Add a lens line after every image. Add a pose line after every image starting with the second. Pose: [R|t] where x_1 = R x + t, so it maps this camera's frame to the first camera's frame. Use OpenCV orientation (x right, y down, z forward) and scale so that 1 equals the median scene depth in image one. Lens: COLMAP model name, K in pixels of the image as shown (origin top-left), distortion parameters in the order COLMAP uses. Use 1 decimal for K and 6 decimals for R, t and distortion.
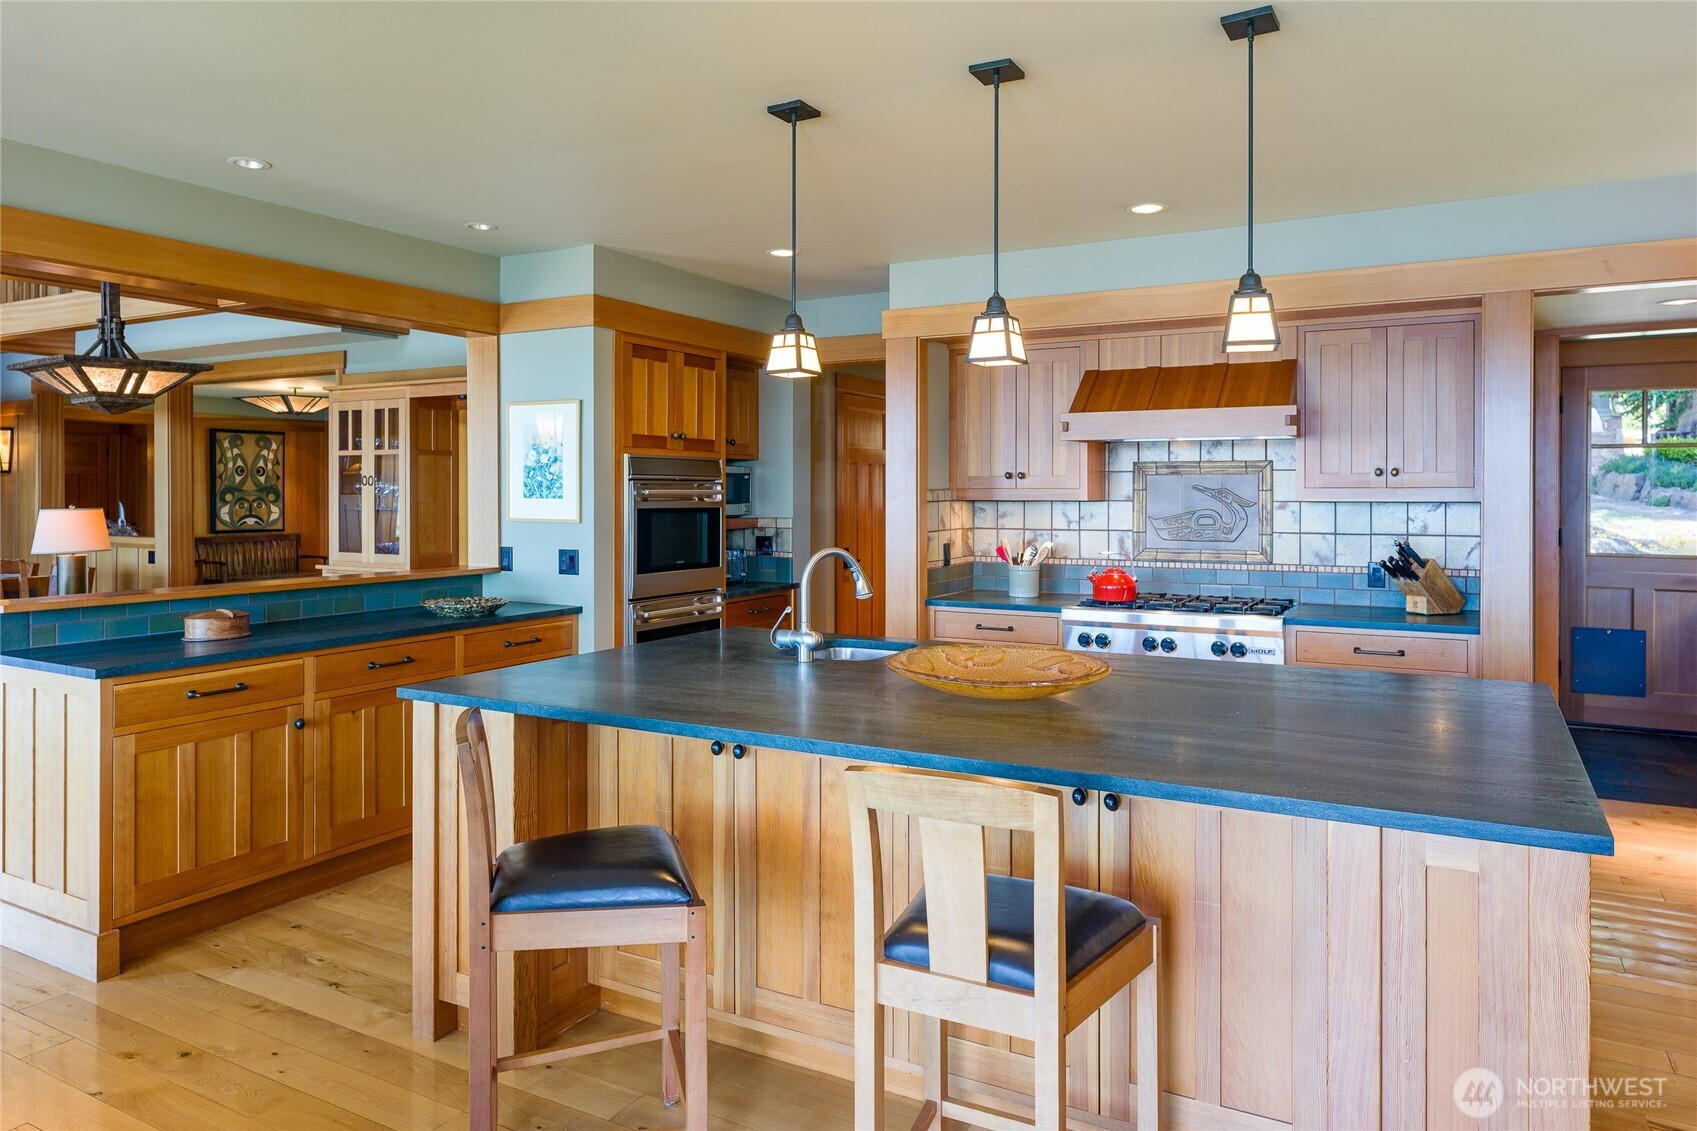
lens RADIAL K [[1105.8, 0, 869.8], [0, 1105.8, 496.6], [0, 0, 1]] dist [0.001149, -0.002776]
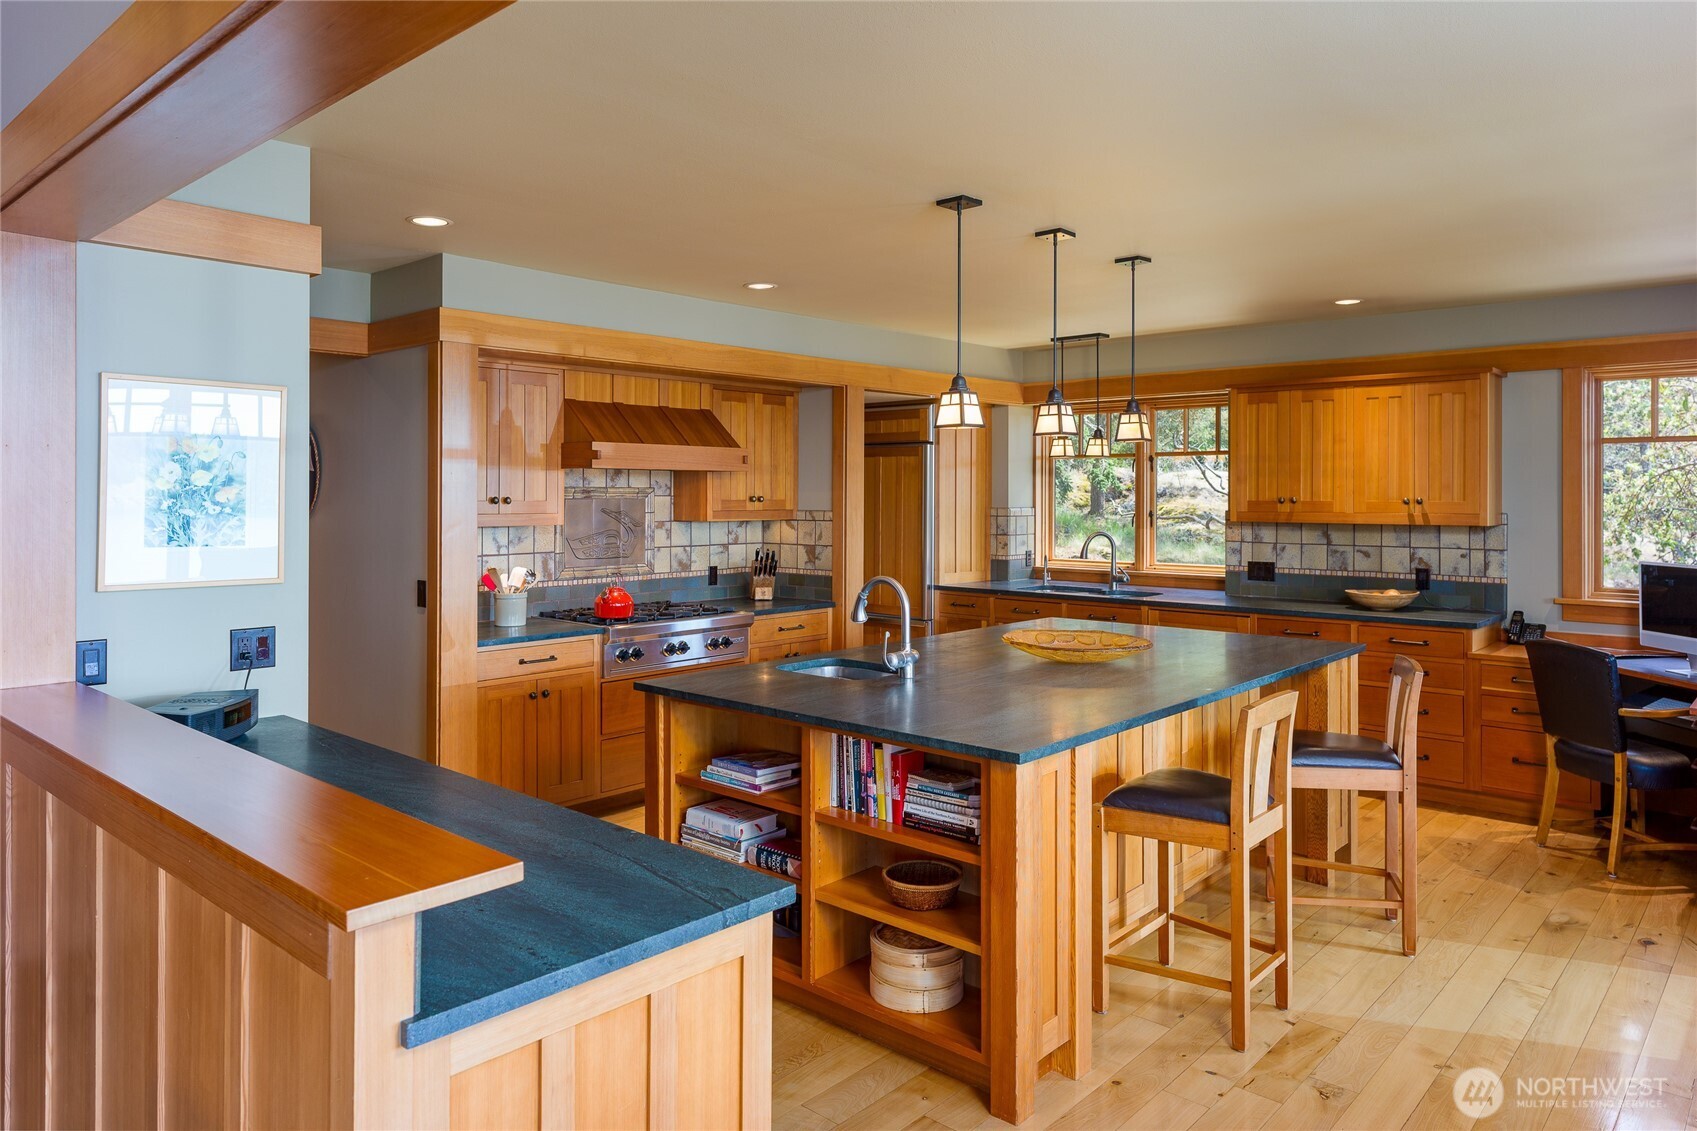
lens RADIAL K [[1105.8, 0, 821.3], [0, 1105.8, 489.7], [0, 0, 1]] dist [0.001149, -0.002776]
pose [[0.243506, 0.004417, 0.969889, -0.754132], [0.002588, 0.999983, -0.005204, -0.023483], [-0.969896, 0.003777, 0.243491, 0.522304]]
